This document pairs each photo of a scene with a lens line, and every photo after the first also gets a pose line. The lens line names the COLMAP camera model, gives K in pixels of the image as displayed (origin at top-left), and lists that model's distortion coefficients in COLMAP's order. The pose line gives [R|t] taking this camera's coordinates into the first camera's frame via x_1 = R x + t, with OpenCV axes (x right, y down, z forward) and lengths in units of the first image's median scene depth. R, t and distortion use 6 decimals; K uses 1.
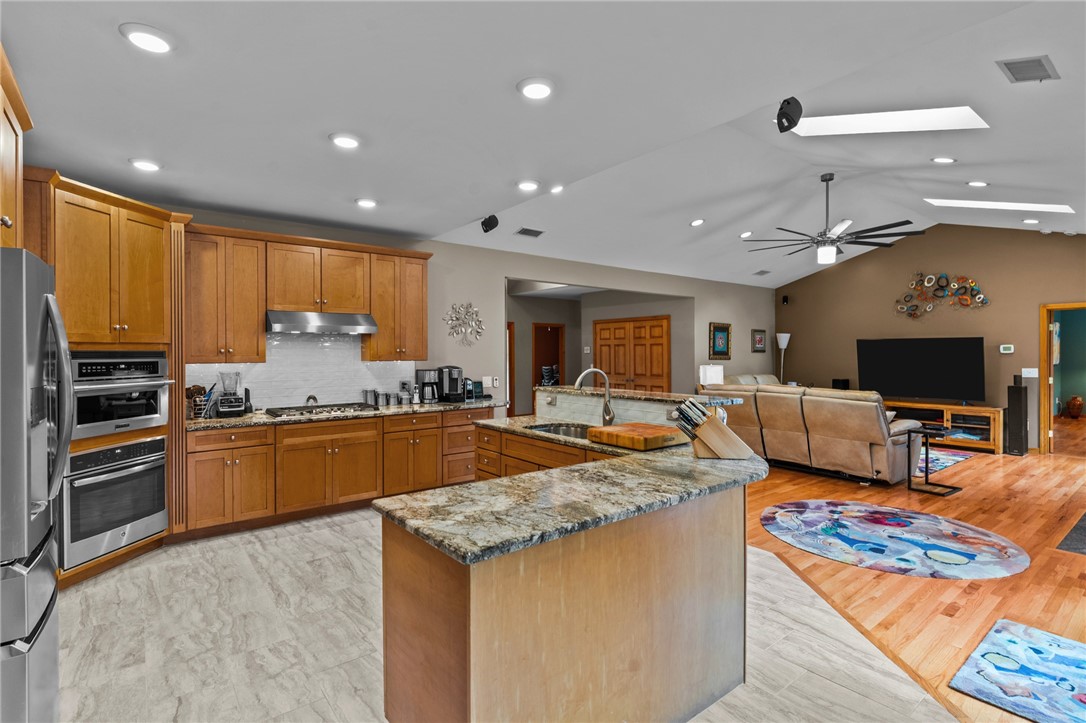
lens RADIAL K [[526.6, 0, 541.5], [0, 526.6, 356.4], [0, 0, 1]] dist [0.002734, 0.000744]
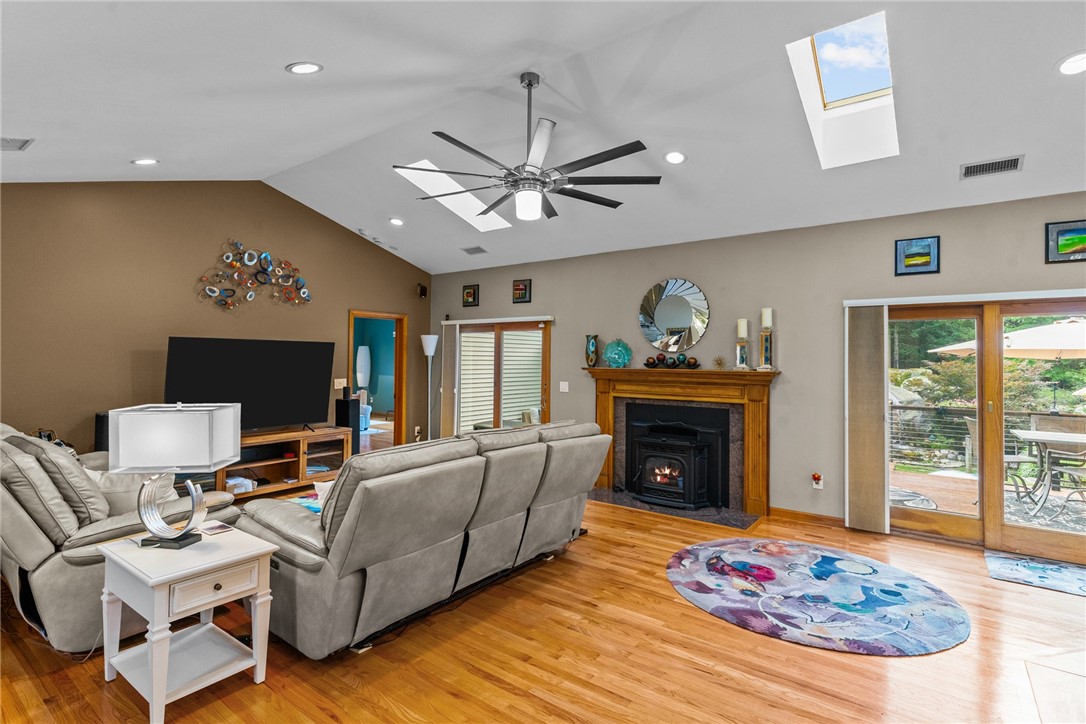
lens RADIAL K [[526.6, 0, 546.1], [0, 526.6, 355.4], [0, 0, 1]] dist [0.002734, 0.000744]
pose [[-0.260812, 0.007111, 0.965363, -0.033483], [-0.003284, 0.999961, -0.008254, -0.010436], [-0.965384, -0.005323, -0.260779, 0.817221]]
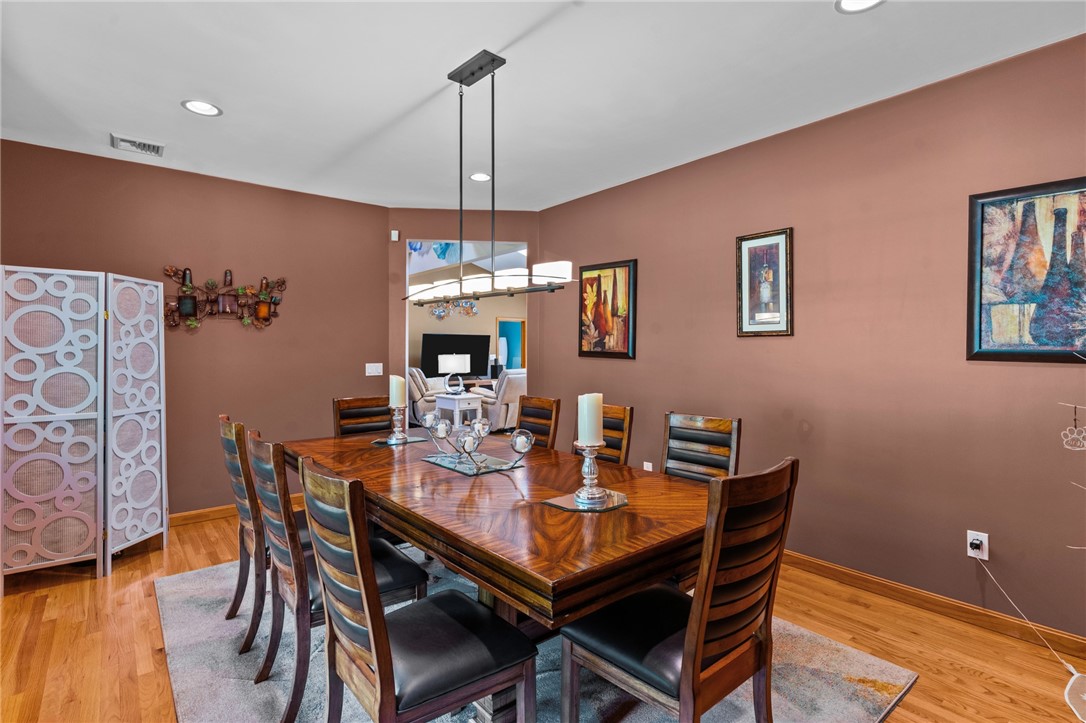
lens RADIAL K [[526.6, 0, 543.0], [0, 526.6, 362.0], [0, 0, 1]] dist [0.002734, 0.000744]
pose [[-0.013481, -0.017845, 0.999750, -0.692172], [0.002443, 0.999837, 0.017879, 0.014061], [-0.999906, 0.002683, -0.013435, 0.786285]]
